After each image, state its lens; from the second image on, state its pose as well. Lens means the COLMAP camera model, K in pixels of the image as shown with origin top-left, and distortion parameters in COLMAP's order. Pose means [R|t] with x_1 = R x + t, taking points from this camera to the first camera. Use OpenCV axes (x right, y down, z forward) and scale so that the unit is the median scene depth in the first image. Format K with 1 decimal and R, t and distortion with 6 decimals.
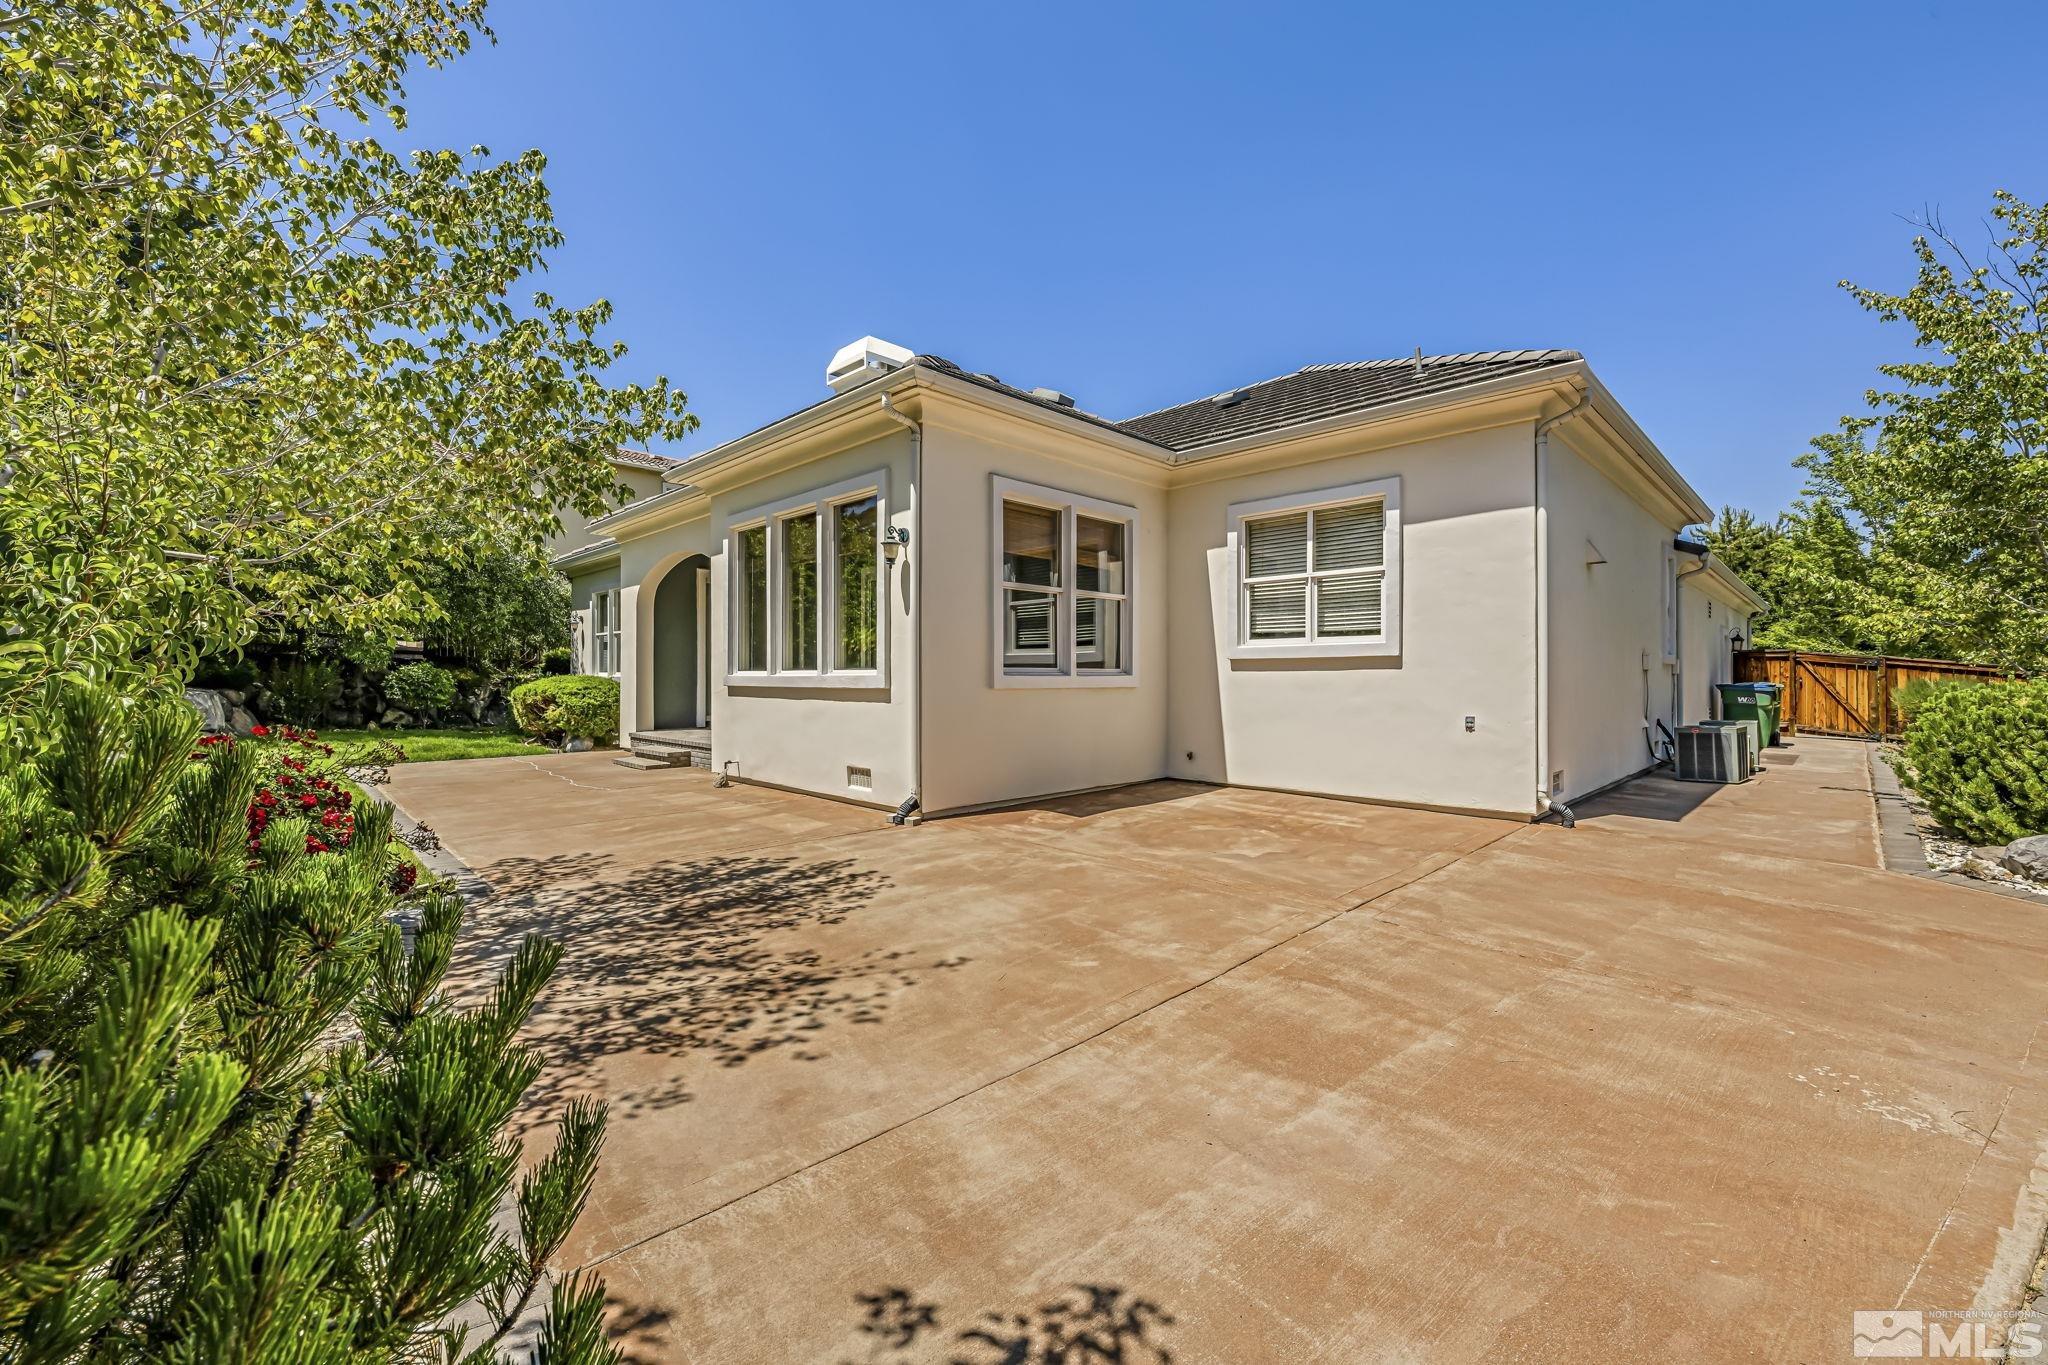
lens RADIAL K [[823.8, 0, 1011.0], [0, 823.8, 680.8], [0, 0, 1]] dist [0.000310, 0.000151]
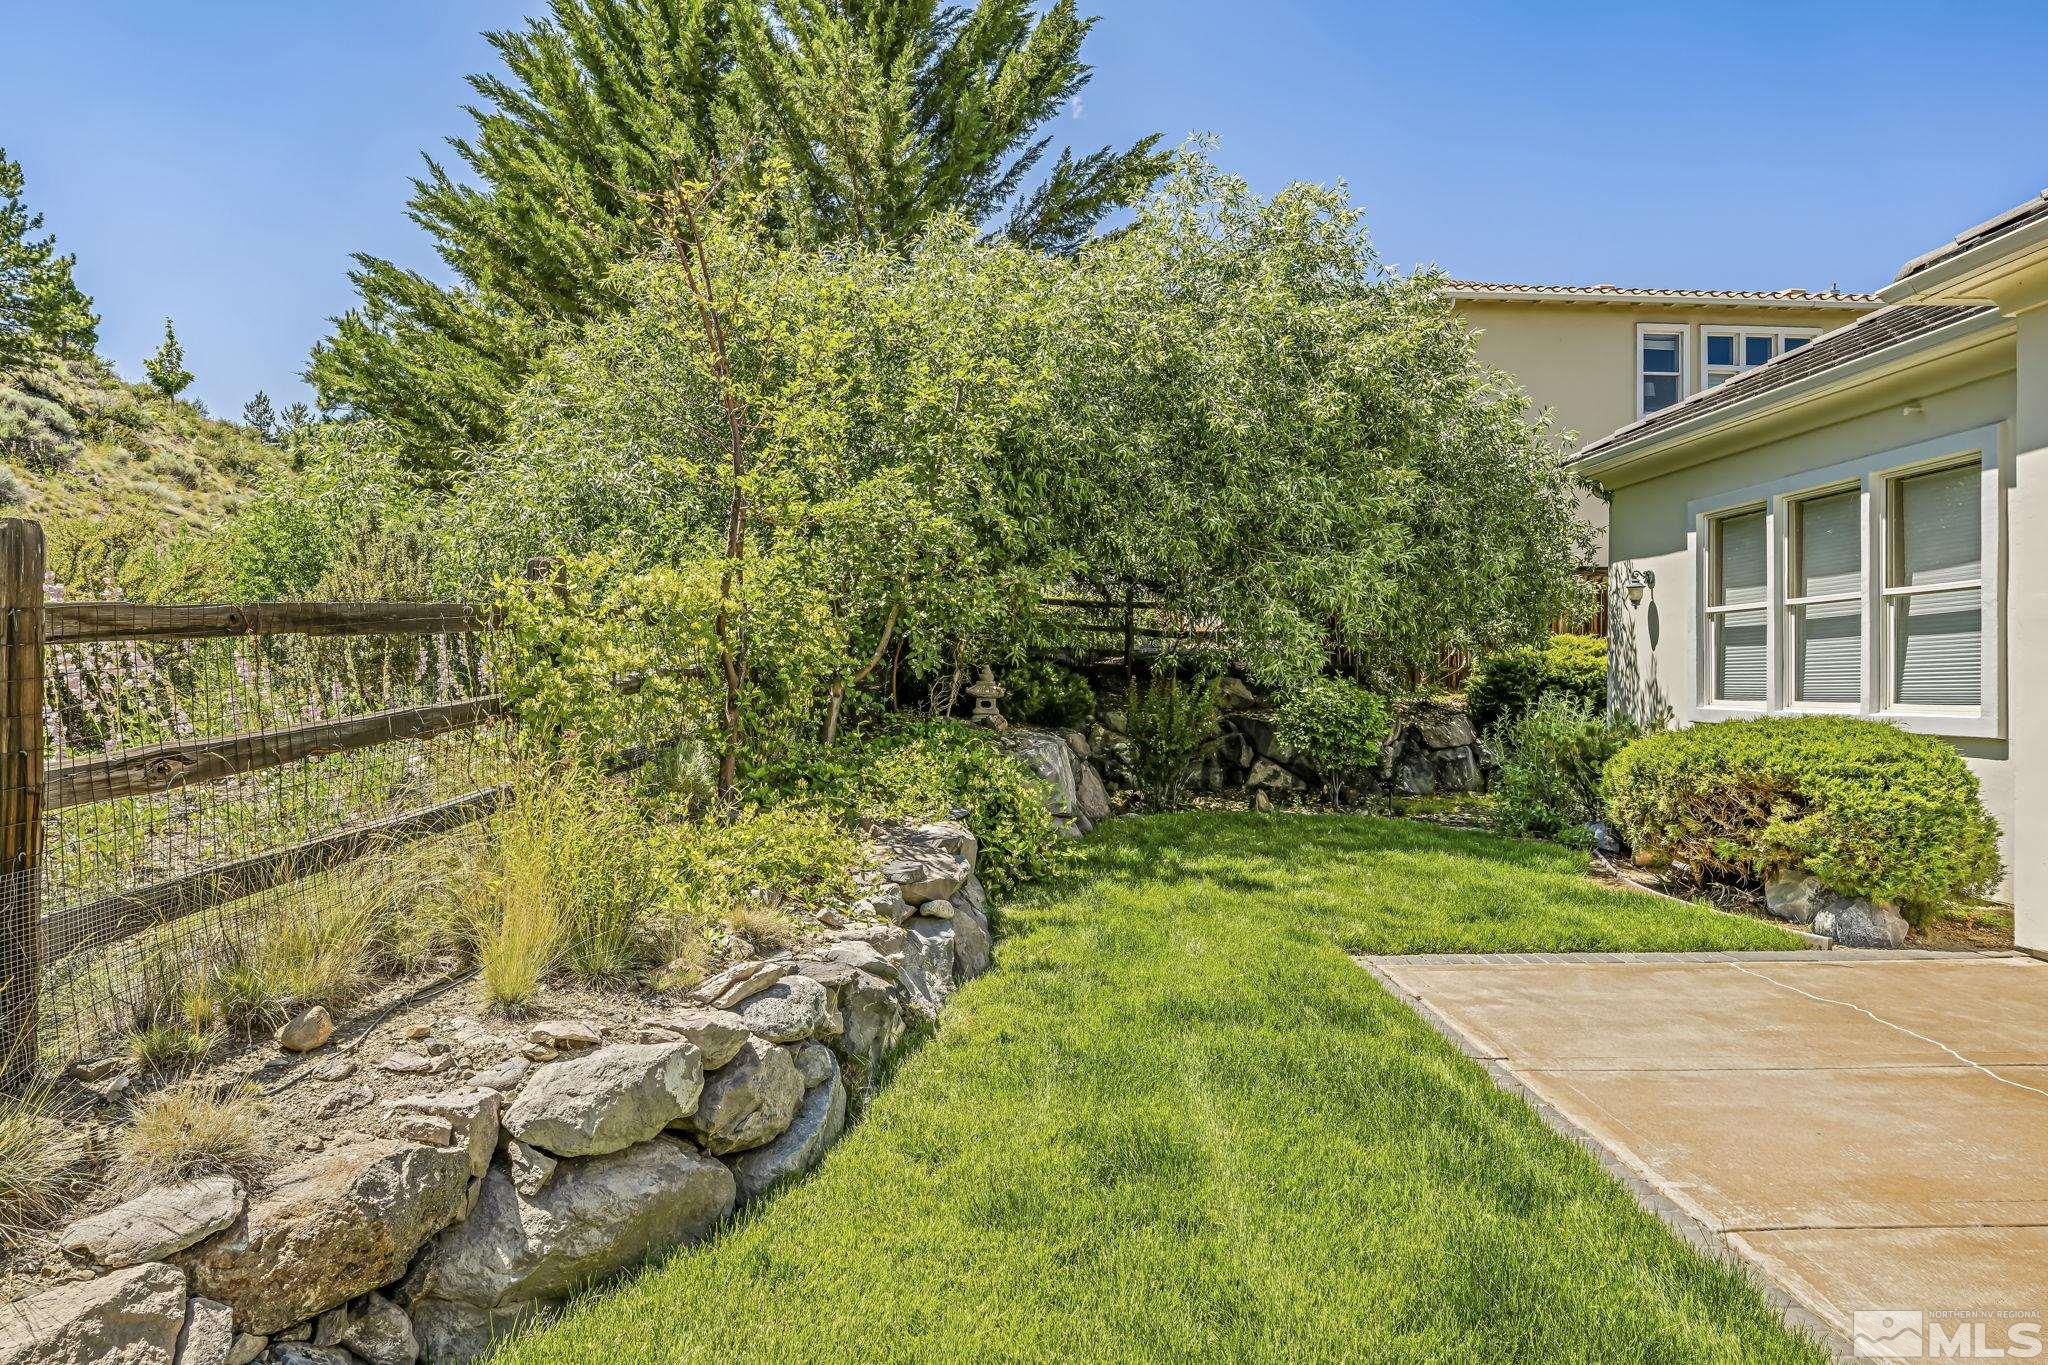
lens RADIAL K [[1203.4, 0, 1029.7], [0, 1203.4, 682.3], [0, 0, 1]] dist [-0.001552, -0.001193]
pose [[0.744523, -0.002655, -0.667591, -0.739432], [-0.002338, 0.999976, -0.006584, -0.030398], [0.667592, 0.006463, 0.744499, 0.646259]]
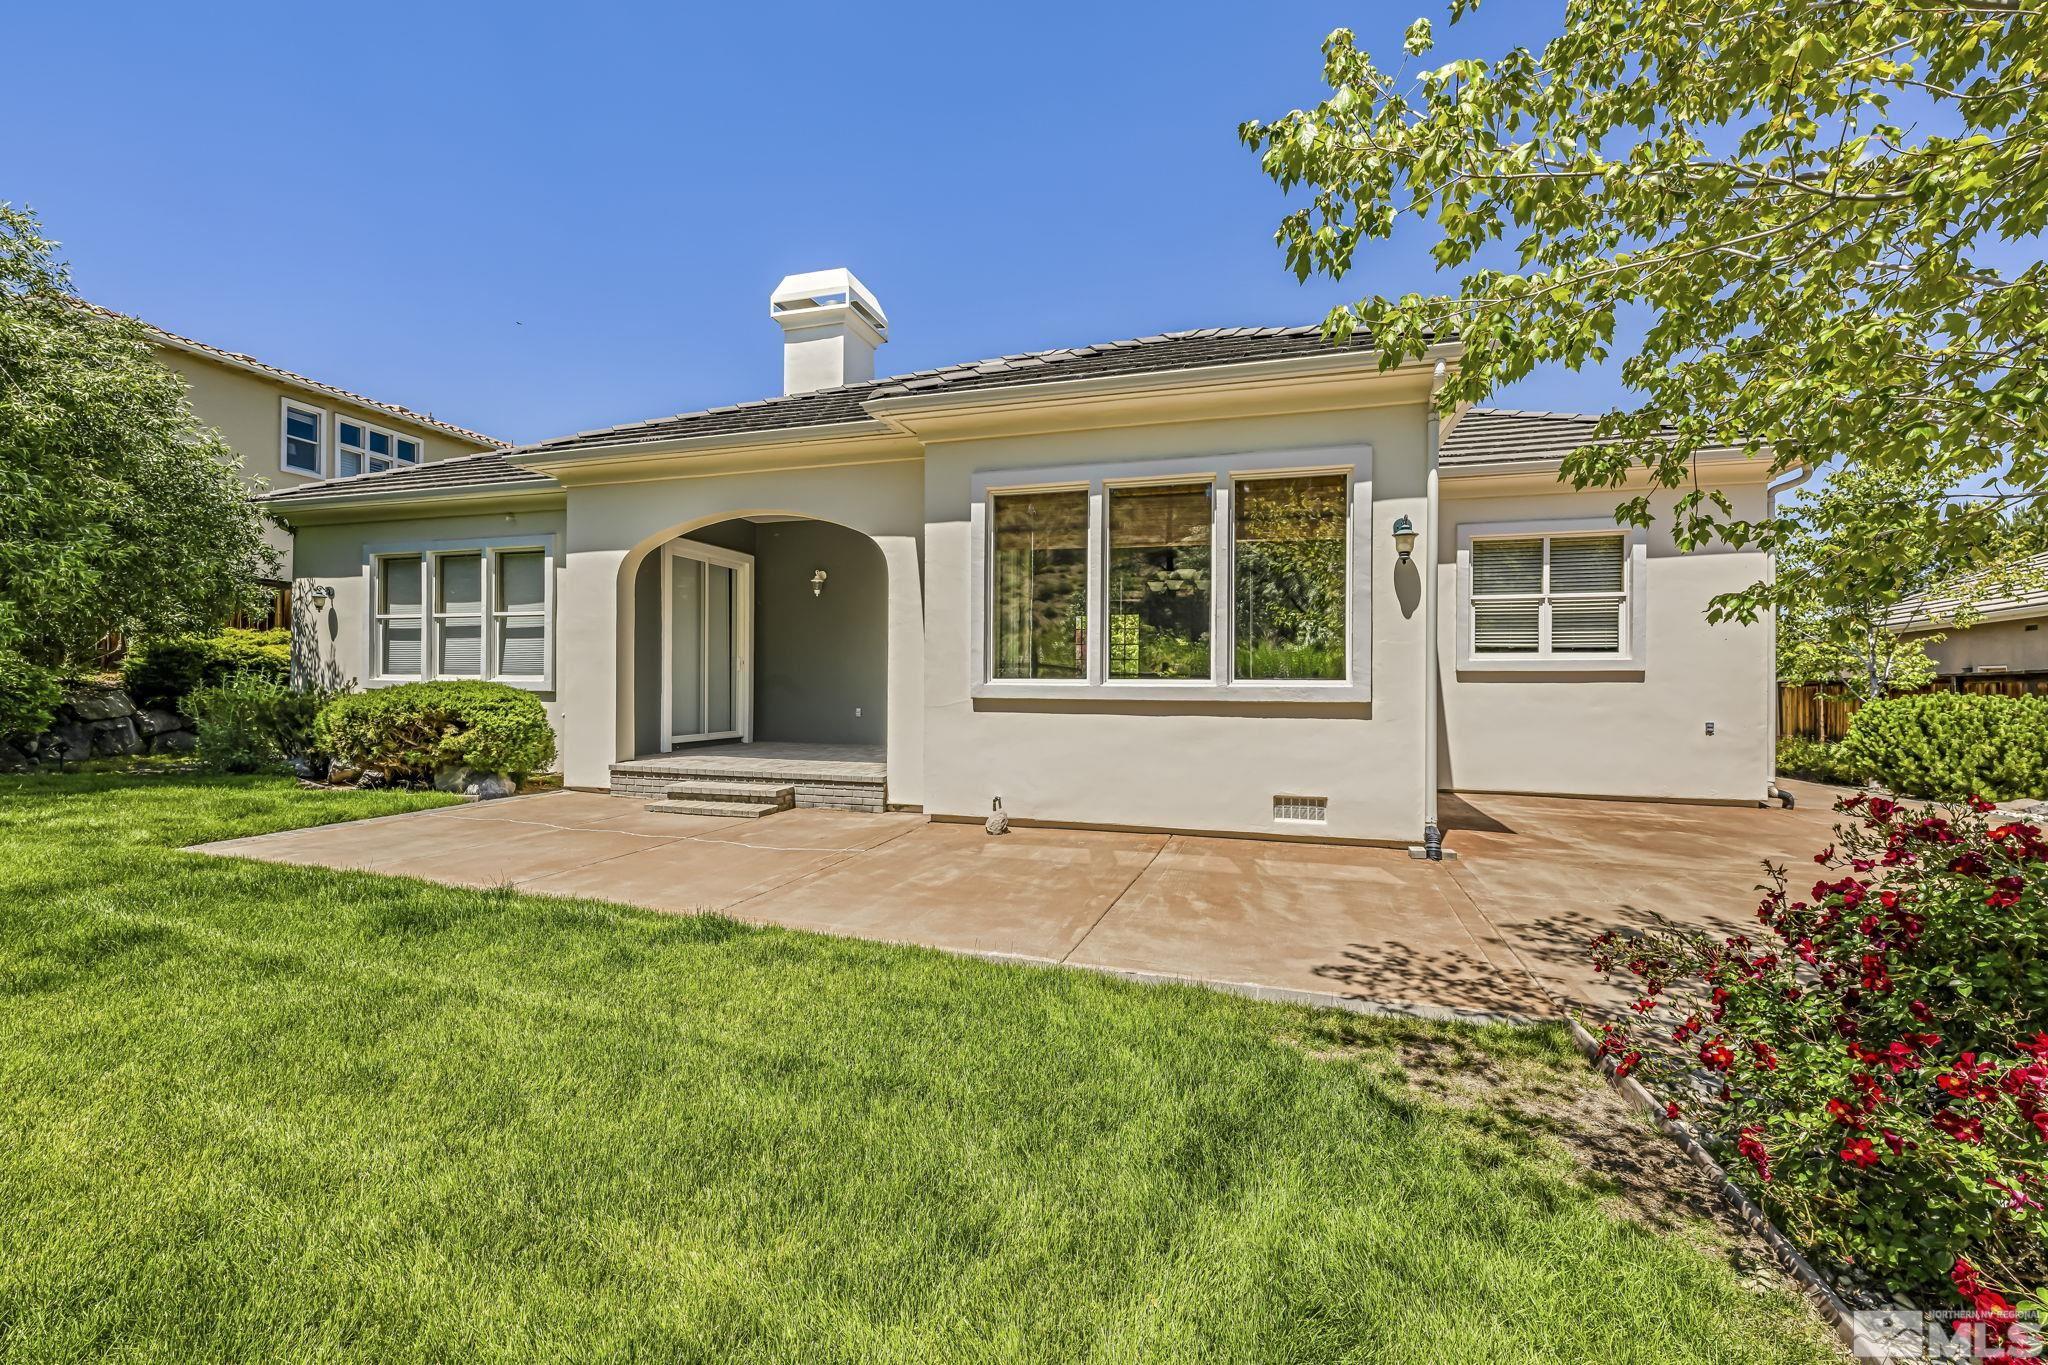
lens RADIAL K [[823.8, 0, 1011.0], [0, 823.8, 680.8], [0, 0, 1]] dist [0.000310, 0.000151]
pose [[0.878678, 0.005867, 0.477380, -0.785650], [-0.003441, 0.999976, -0.005956, -0.006130], [-0.477403, 0.003591, 0.878677, 0.374359]]
